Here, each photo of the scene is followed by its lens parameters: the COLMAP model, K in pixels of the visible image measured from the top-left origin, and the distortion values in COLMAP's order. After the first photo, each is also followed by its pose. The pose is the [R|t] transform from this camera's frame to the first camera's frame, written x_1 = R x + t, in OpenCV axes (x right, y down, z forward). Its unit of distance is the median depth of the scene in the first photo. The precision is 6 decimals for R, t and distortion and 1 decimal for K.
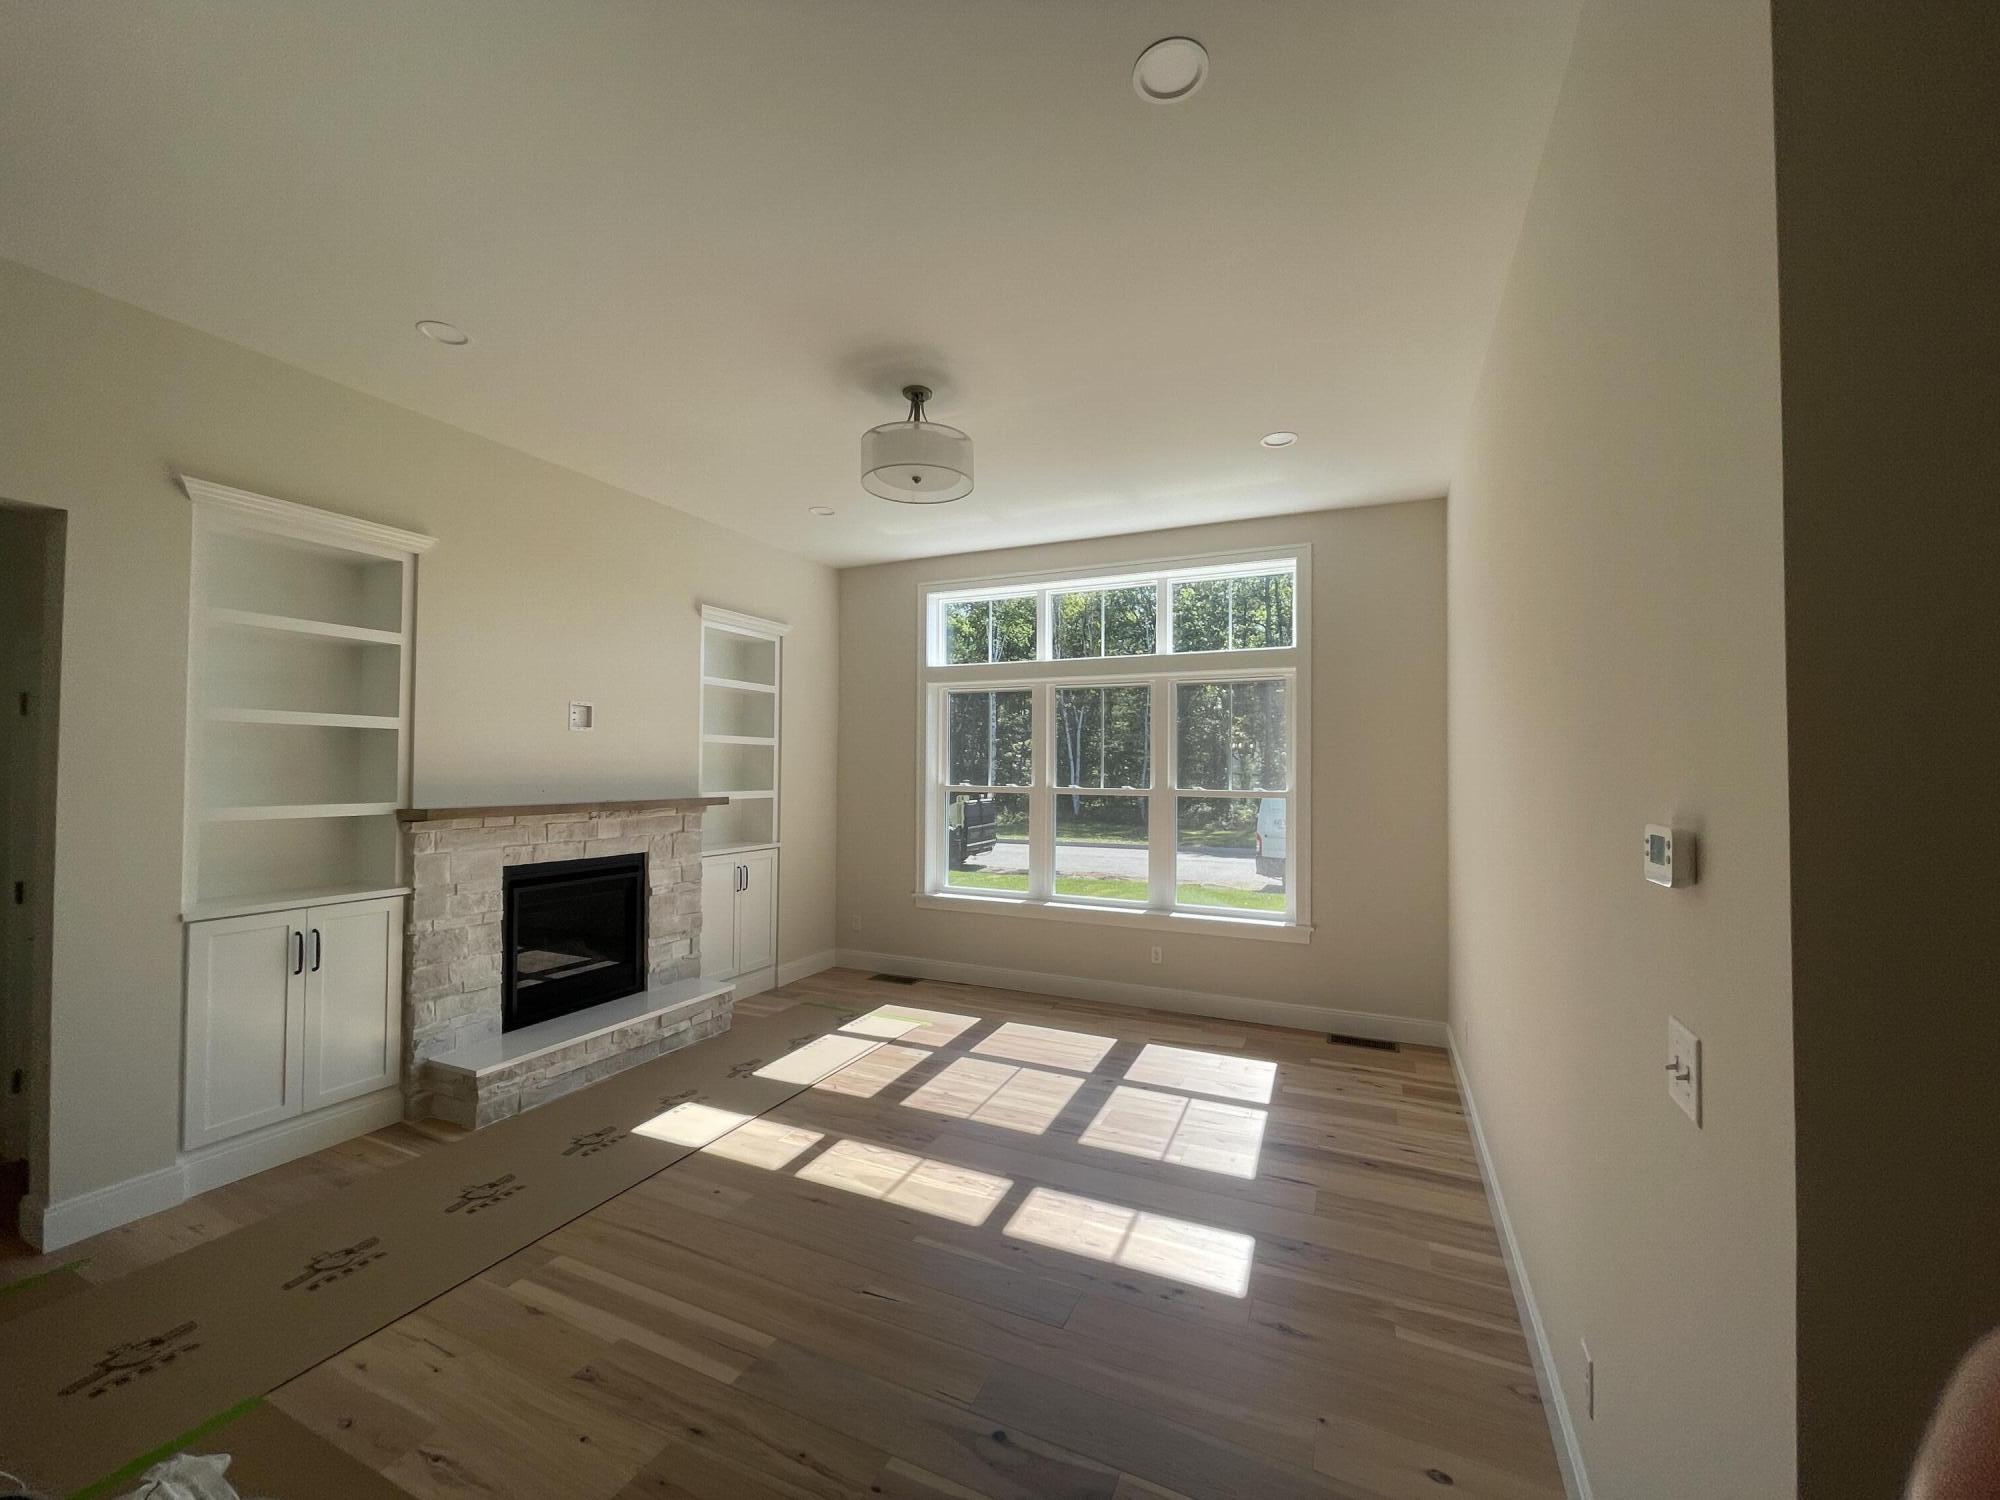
lens RADIAL K [[800.5, 0, 997.7], [0, 800.5, 755.2], [0, 0, 1]] dist [-0.010031, 0.000018]
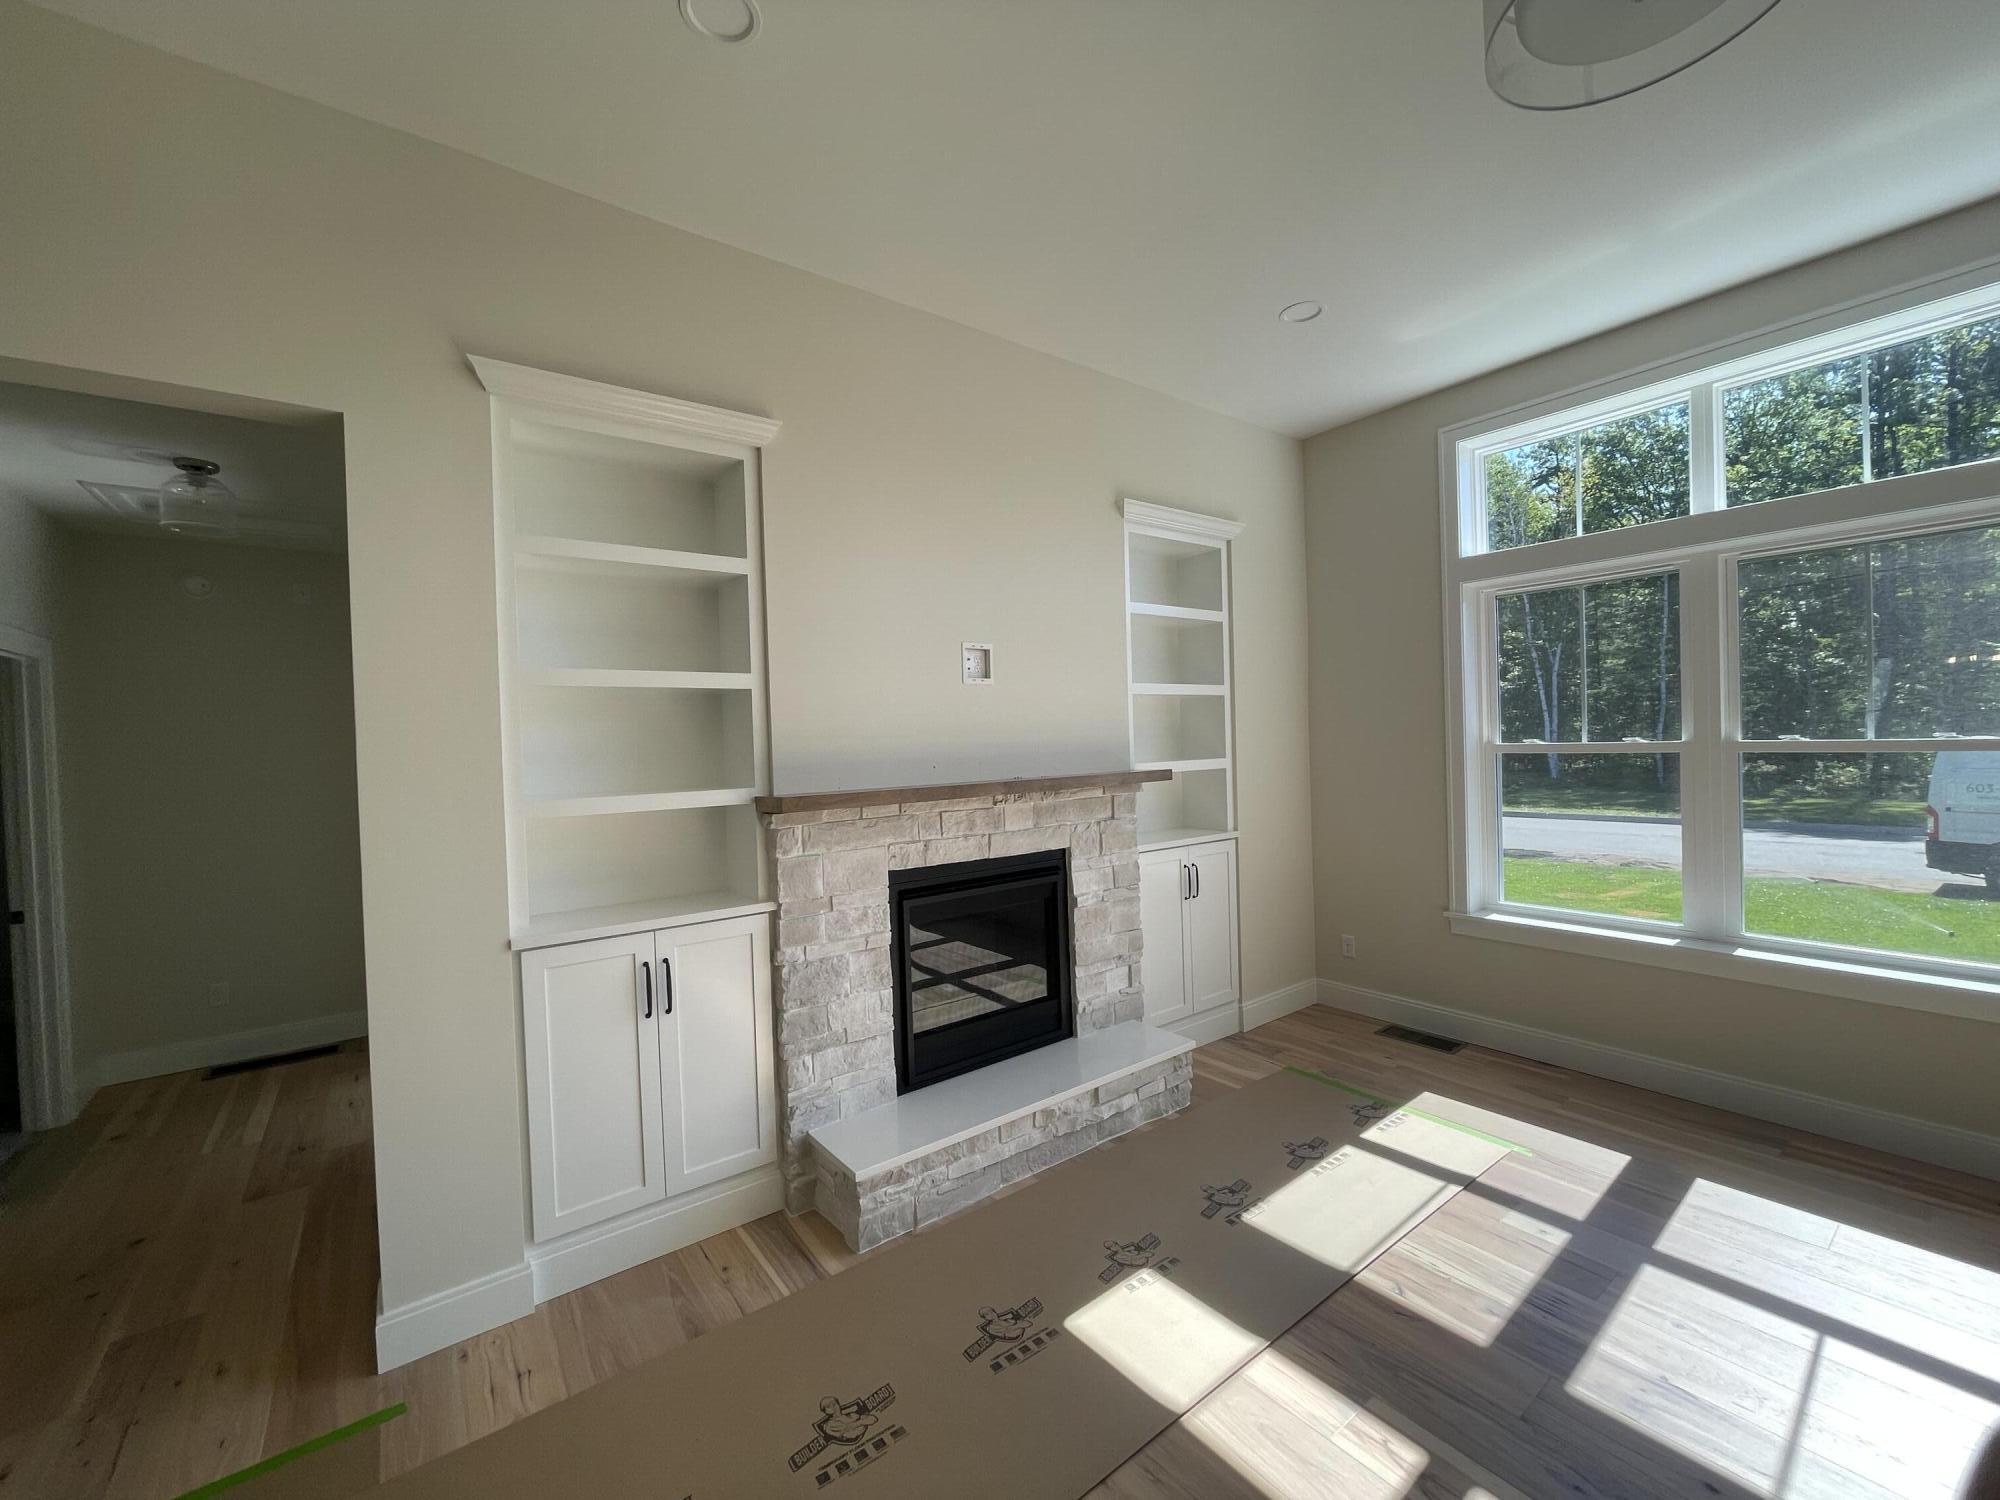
lens RADIAL K [[800.5, 0, 1001.3], [0, 800.5, 747.3], [0, 0, 1]] dist [-0.010031, 0.000018]
pose [[0.883005, -0.029648, -0.468427, -0.162031], [0.044970, 0.998756, 0.021556, 0.012998], [0.467205, -0.040099, 0.883239, 0.361396]]
